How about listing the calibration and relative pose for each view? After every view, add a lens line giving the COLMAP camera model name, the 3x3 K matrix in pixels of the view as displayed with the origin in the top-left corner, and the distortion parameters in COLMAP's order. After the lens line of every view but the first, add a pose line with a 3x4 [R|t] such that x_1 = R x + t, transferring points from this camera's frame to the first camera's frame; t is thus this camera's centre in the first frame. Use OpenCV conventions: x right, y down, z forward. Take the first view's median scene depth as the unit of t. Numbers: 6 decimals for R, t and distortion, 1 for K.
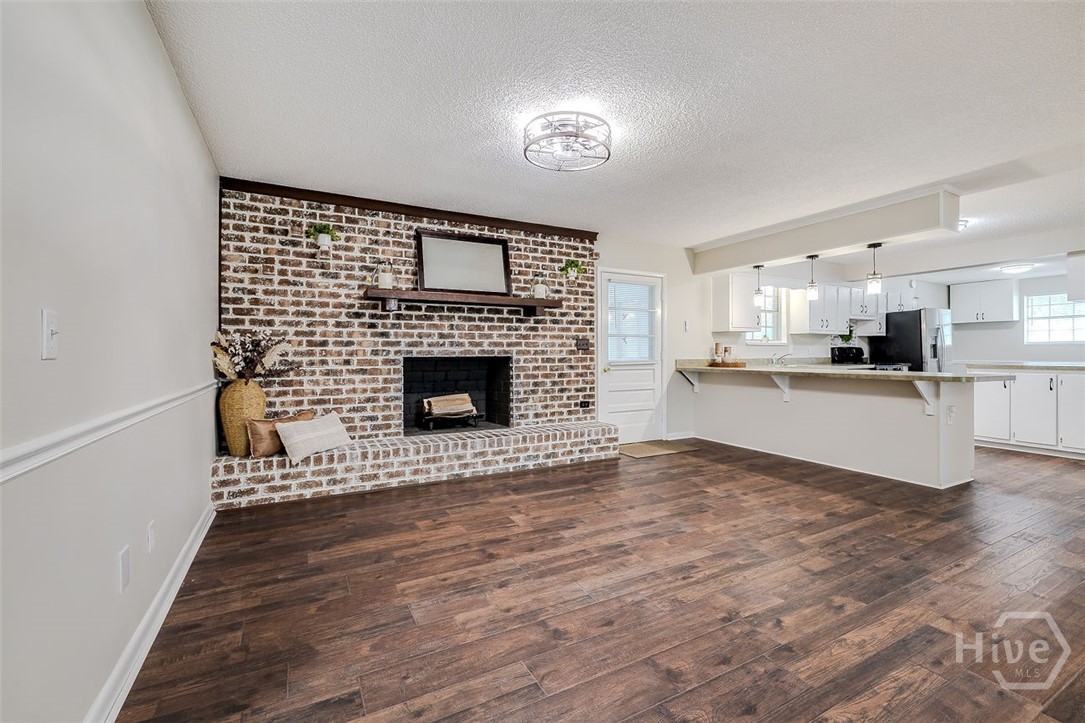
lens RADIAL K [[463.0, 0, 538.0], [0, 463.0, 355.5], [0, 0, 1]] dist [-0.001356, -0.000265]
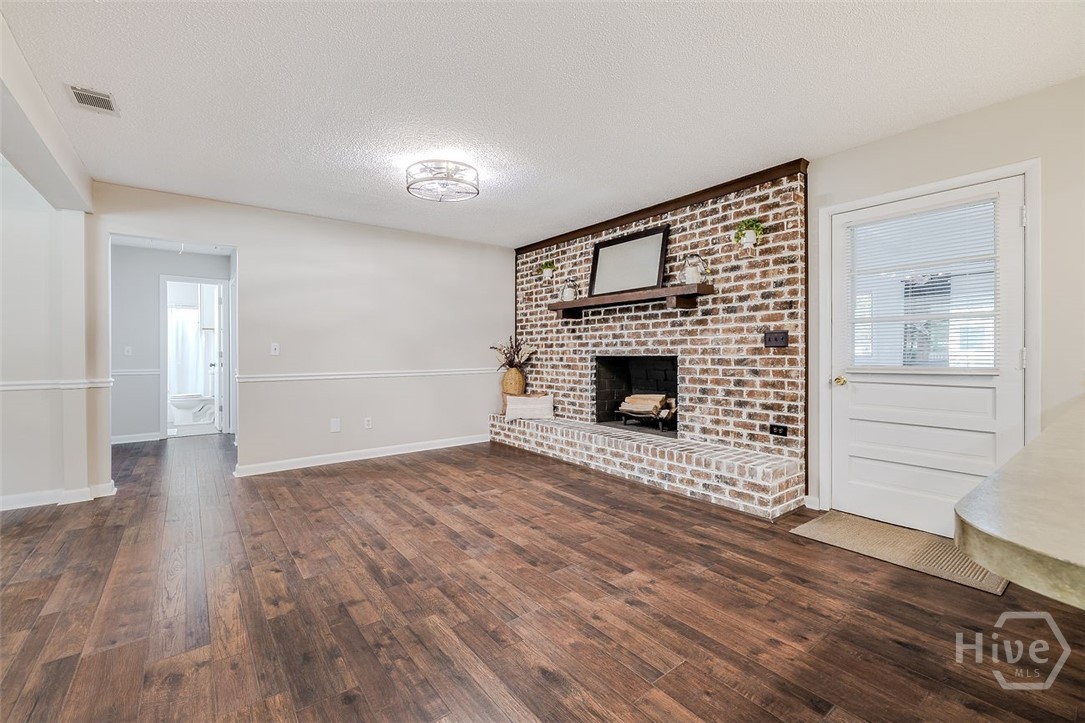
lens RADIAL K [[465.2, 0, 544.0], [0, 465.2, 355.9], [0, 0, 1]] dist [-0.000517, 0.000002]
pose [[0.158792, 0.009427, -0.987267, 0.821101], [-0.000158, 0.999955, 0.009523, -0.007414], [0.987312, -0.001356, 0.158786, 0.664043]]
